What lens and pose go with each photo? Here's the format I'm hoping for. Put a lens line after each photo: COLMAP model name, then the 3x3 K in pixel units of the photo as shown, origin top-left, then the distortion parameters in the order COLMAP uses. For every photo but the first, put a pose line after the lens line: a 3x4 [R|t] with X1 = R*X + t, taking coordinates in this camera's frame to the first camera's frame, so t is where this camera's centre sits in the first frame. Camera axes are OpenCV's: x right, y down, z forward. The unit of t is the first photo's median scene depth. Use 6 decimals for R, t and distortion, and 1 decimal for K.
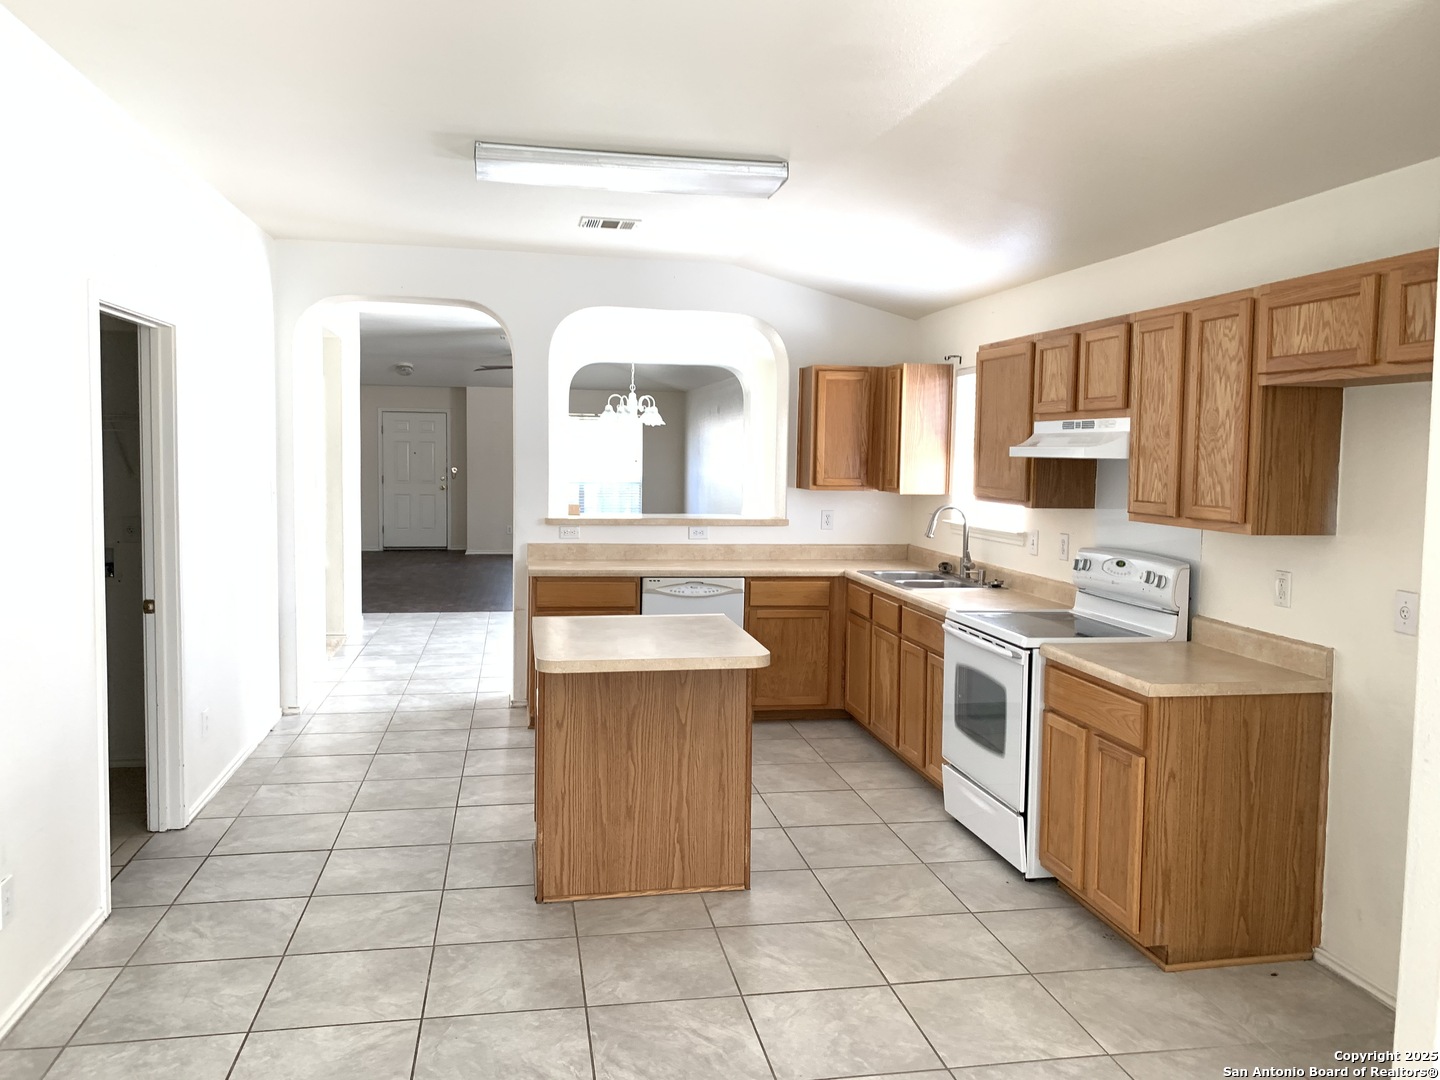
lens RADIAL K [[1104.0, 0, 721.8], [0, 1104.0, 511.6], [0, 0, 1]] dist [0.027503, -0.021116]
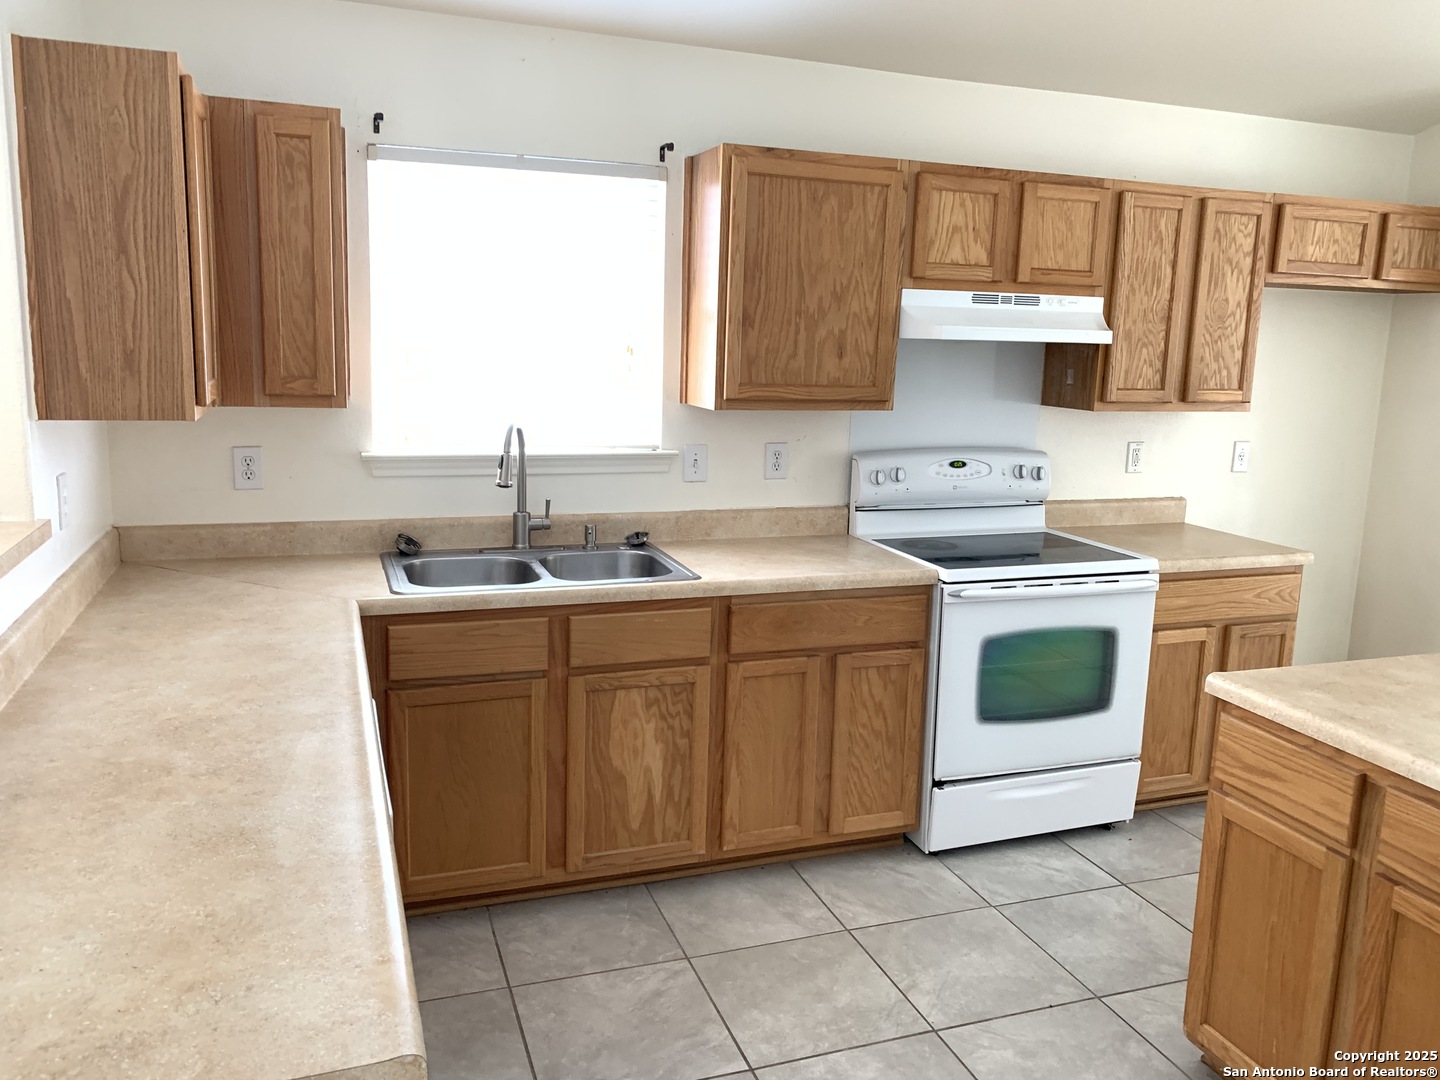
lens RADIAL K [[1104.0, 0, 722.9], [0, 1104.0, 517.3], [0, 0, 1]] dist [0.027503, -0.021116]
pose [[-0.161103, -0.181510, 0.970103, -0.516049], [0.023908, 0.981936, 0.187695, -0.089557], [-0.986648, 0.053431, -0.153853, 1.515884]]
